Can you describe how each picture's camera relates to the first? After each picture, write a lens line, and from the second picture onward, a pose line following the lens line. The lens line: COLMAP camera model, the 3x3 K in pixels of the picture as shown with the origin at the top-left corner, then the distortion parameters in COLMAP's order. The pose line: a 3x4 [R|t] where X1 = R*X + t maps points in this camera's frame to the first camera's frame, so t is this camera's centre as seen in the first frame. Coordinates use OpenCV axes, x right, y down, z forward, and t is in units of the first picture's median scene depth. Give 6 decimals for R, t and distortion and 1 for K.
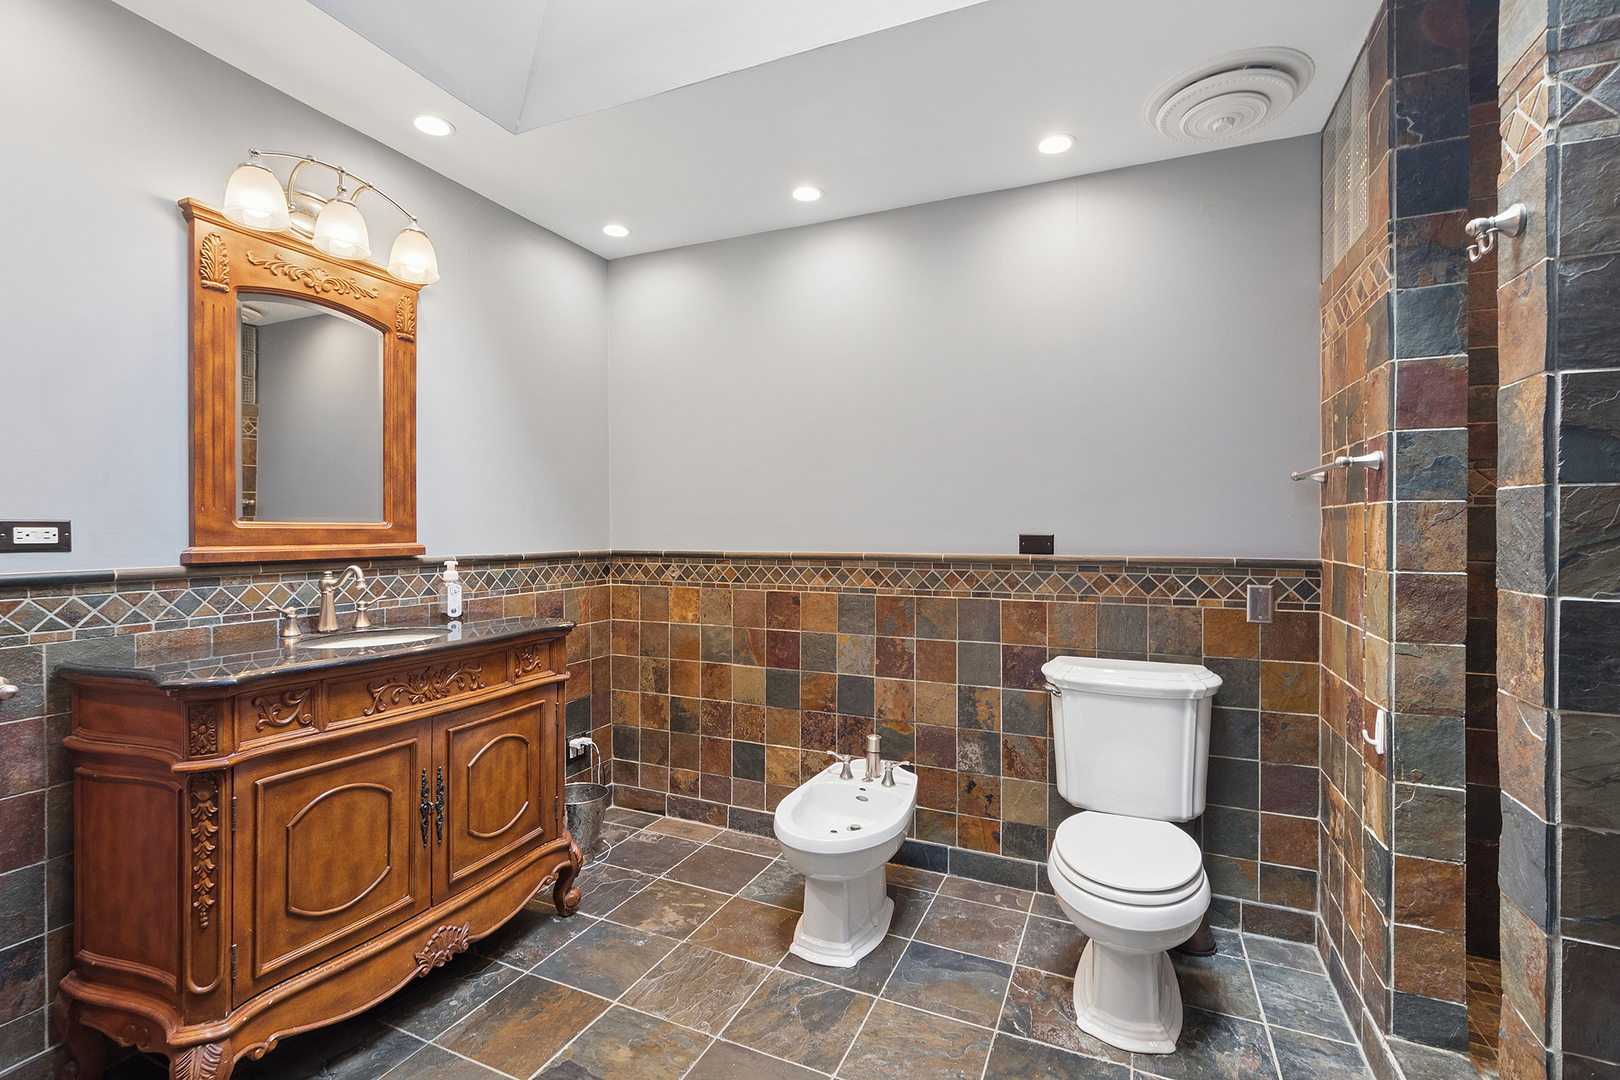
lens RADIAL K [[727.3, 0, 807.2], [0, 727.3, 530.8], [0, 0, 1]] dist [0.002265, -0.001259]
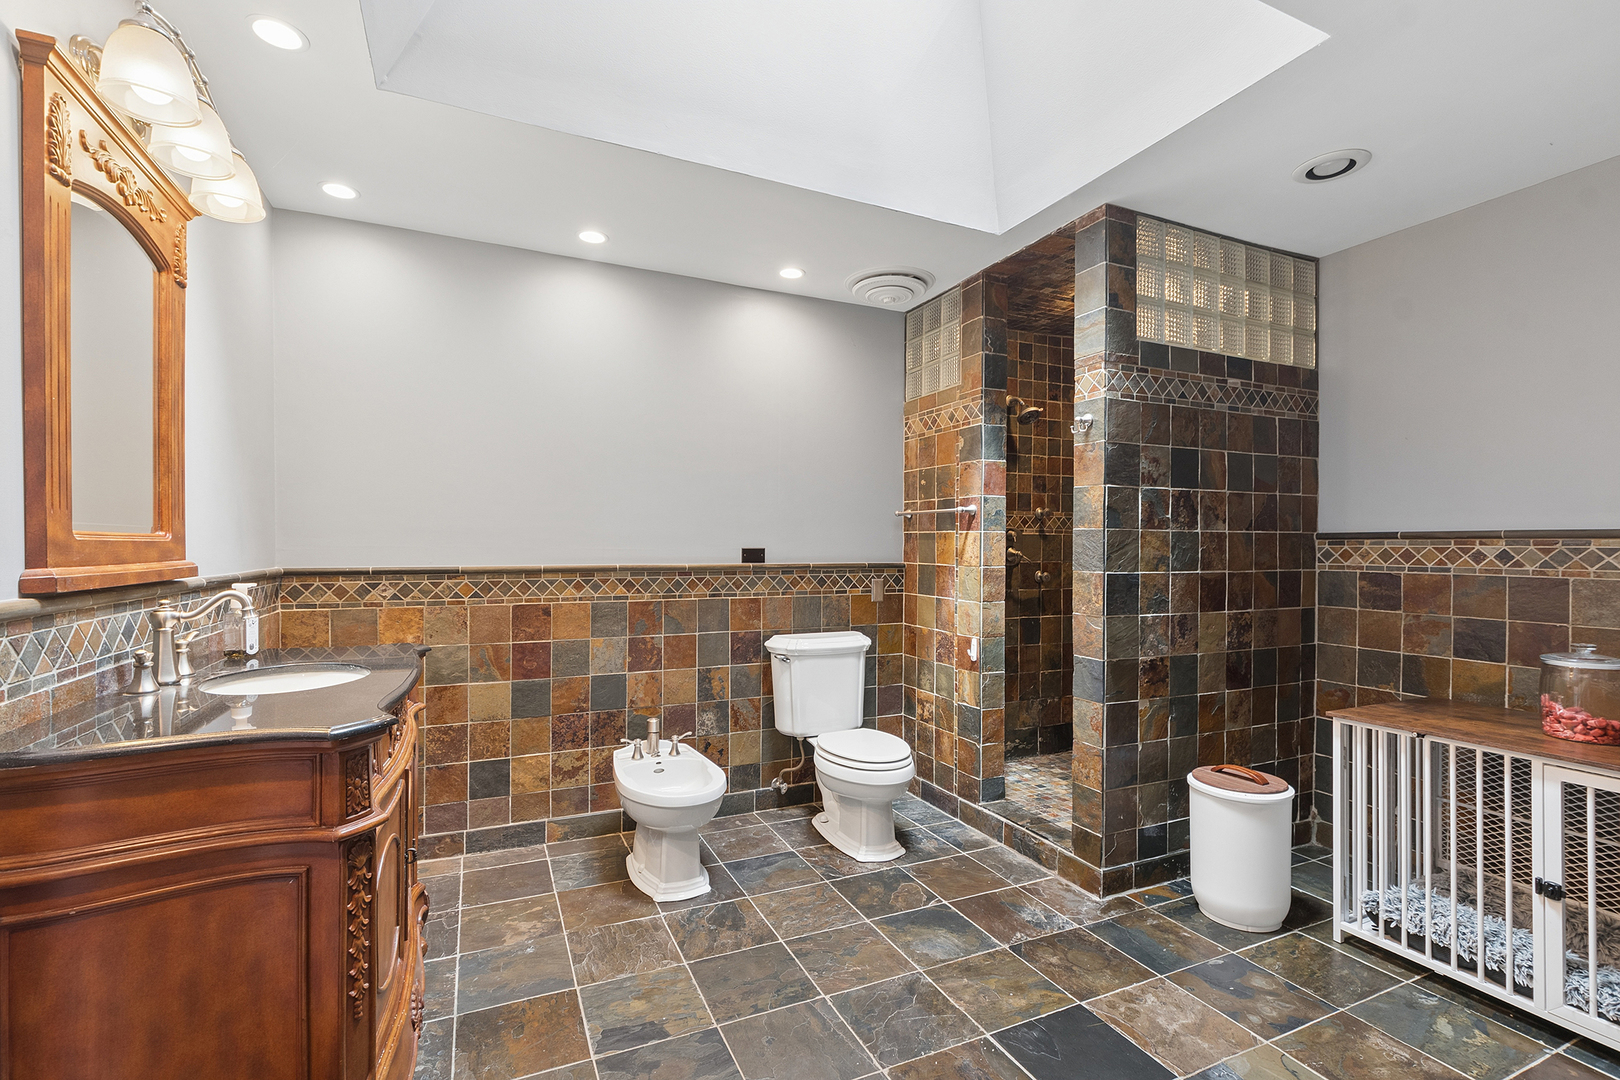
lens RADIAL K [[727.3, 0, 804.0], [0, 727.3, 548.2], [0, 0, 1]] dist [0.002265, -0.001259]
pose [[0.662528, -0.001411, 0.749036, -0.633545], [-0.002499, 0.999988, 0.004095, -0.000617], [-0.749033, -0.004585, 0.662517, 0.036392]]
